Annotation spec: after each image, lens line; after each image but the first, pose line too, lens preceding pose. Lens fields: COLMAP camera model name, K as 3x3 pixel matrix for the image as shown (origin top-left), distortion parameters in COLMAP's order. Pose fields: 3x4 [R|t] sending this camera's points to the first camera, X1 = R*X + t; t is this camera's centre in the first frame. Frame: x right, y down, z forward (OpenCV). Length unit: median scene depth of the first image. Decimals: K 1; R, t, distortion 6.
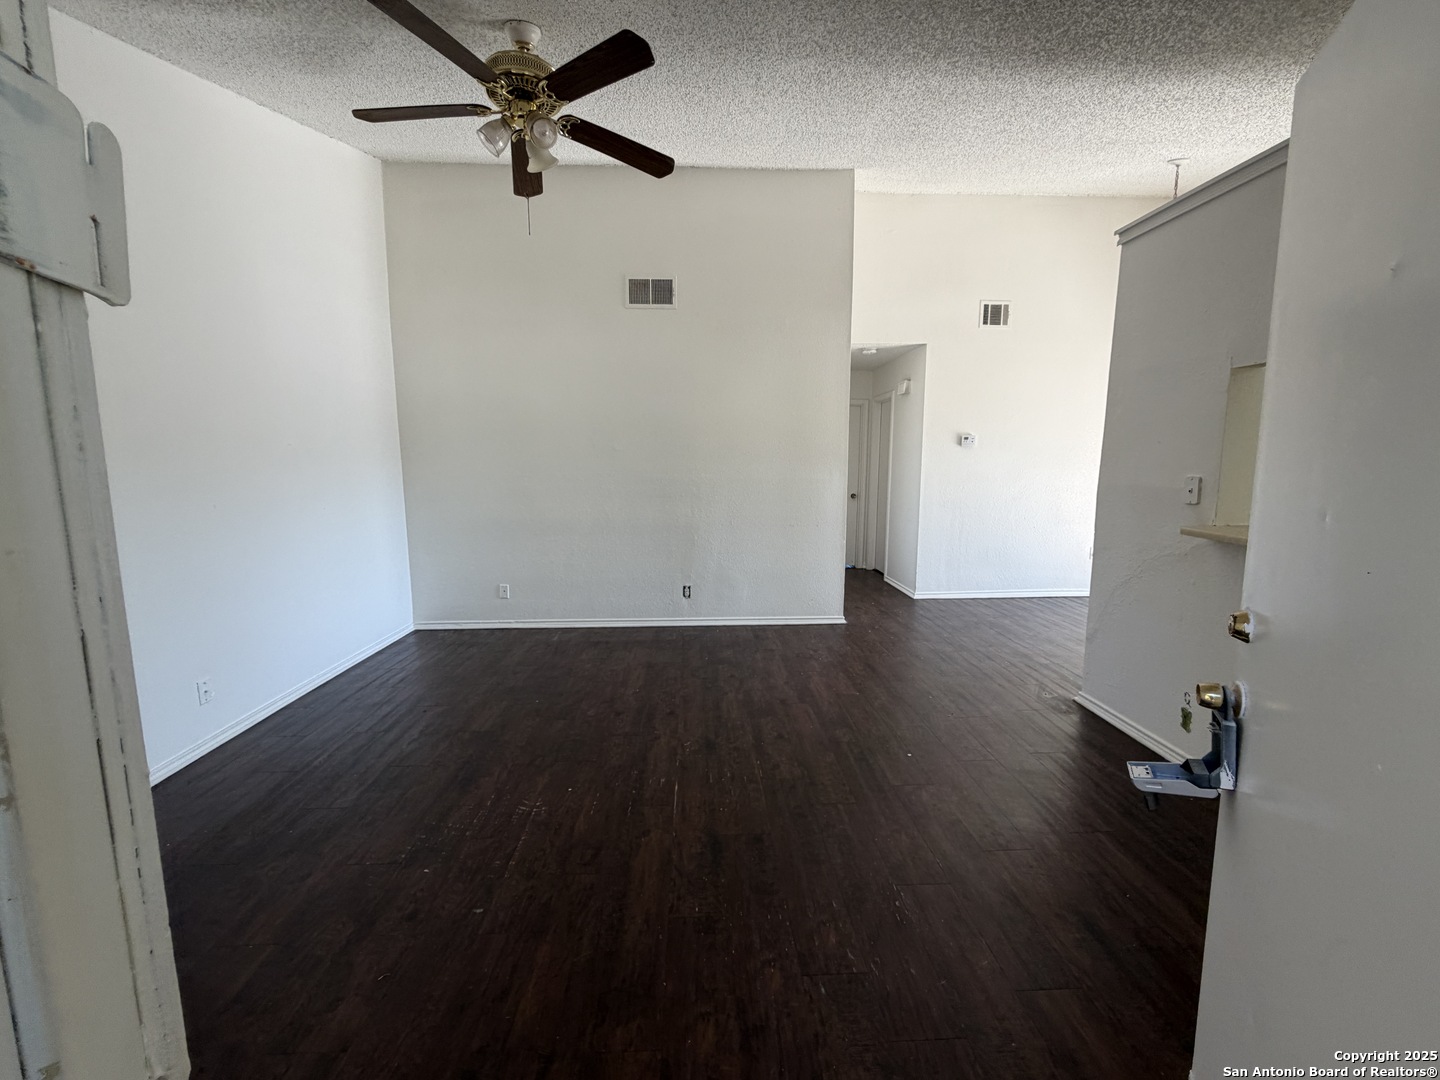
lens RADIAL K [[574.1, 0, 712.4], [0, 574.1, 536.2], [0, 0, 1]] dist [-0.001611, 0.000010]
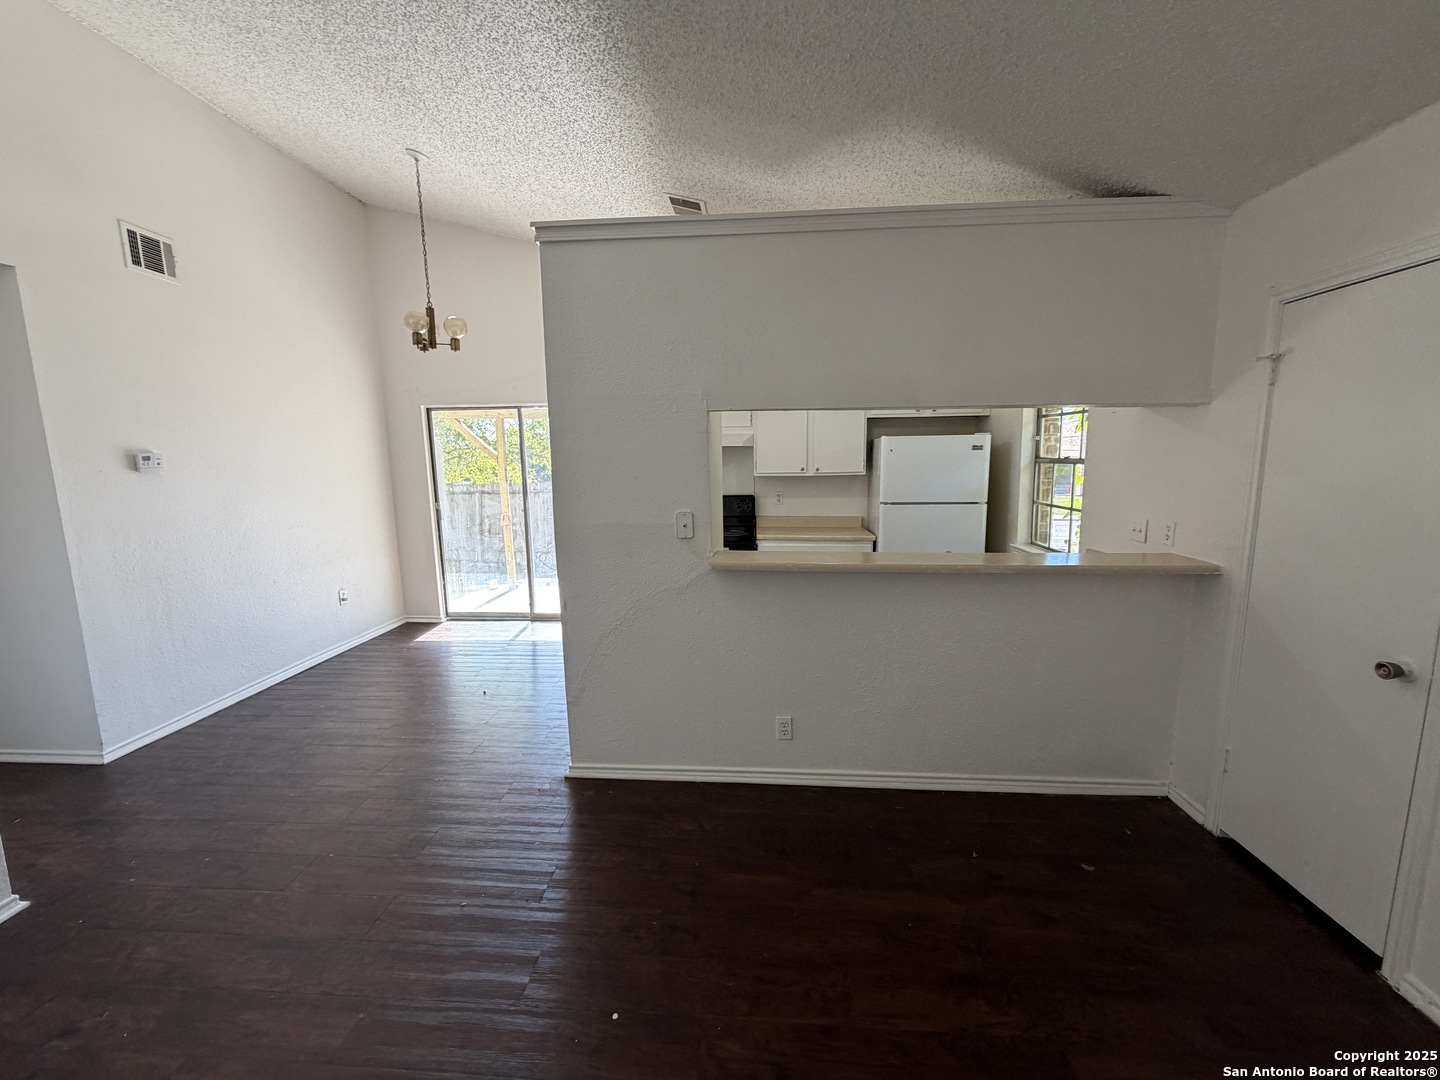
lens RADIAL K [[574.1, 0, 716.8], [0, 574.1, 539.7], [0, 0, 1]] dist [-0.001611, 0.000010]
pose [[0.103406, -0.140656, 0.984644, -0.080851], [0.144249, 0.981605, 0.125073, -0.081143], [-0.984124, 0.129101, 0.121794, 0.381897]]
